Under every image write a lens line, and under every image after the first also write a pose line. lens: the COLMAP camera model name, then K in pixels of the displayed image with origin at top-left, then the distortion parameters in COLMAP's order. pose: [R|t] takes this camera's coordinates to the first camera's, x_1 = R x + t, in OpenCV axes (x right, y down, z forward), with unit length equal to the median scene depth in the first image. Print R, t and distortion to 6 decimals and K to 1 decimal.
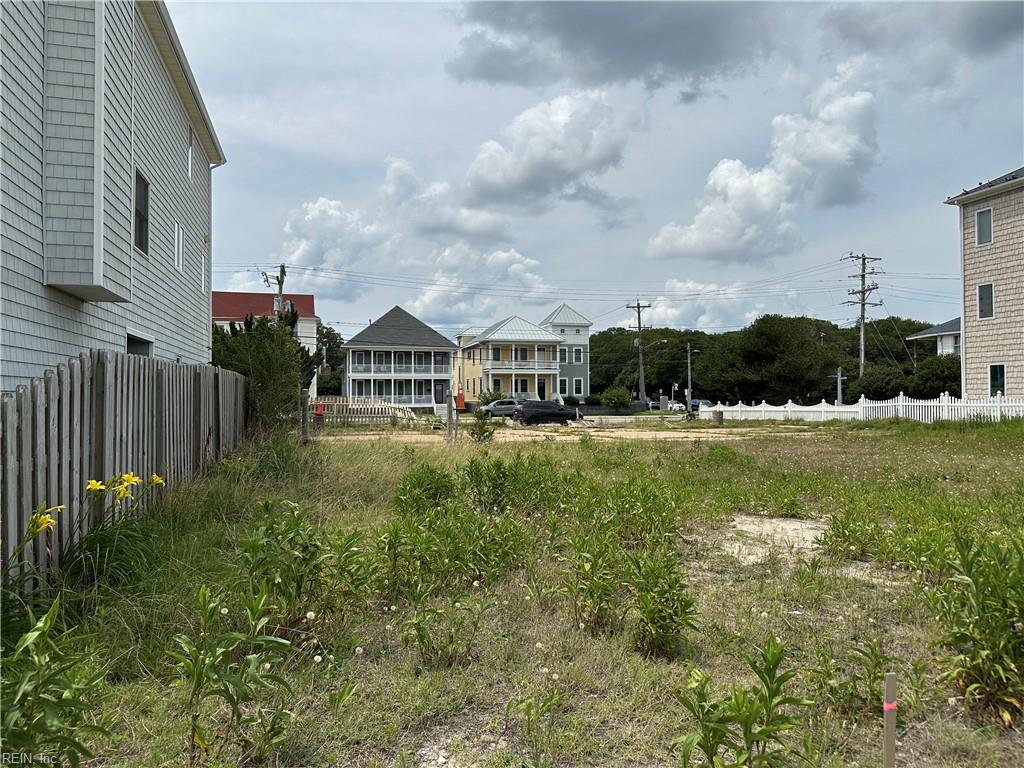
lens RADIAL K [[723.6, 0, 518.5], [0, 723.6, 387.5], [0, 0, 1]] dist [0.088036, -0.111482]
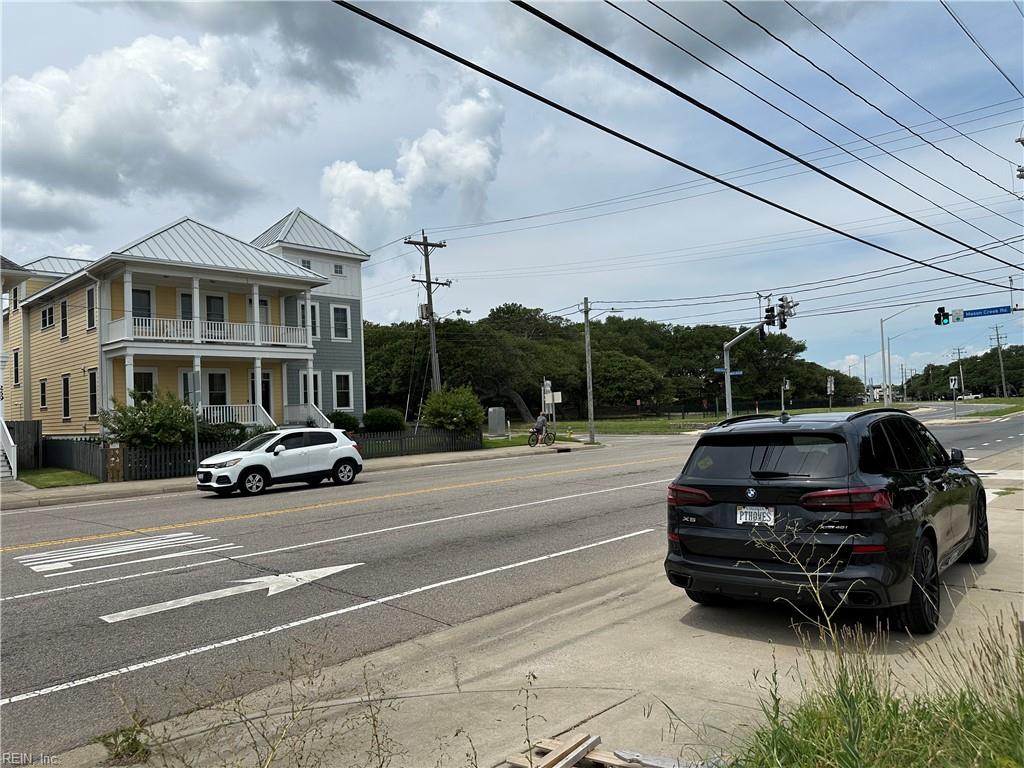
lens RADIAL K [[723.6, 0, 518.5], [0, 723.6, 387.5], [0, 0, 1]] dist [0.088036, -0.111482]
pose [[0.852520, -0.011347, 0.522572, -0.064558], [0.026312, 0.999428, -0.021224, 0.009505], [-0.522032, 0.031844, 0.852331, 0.574982]]
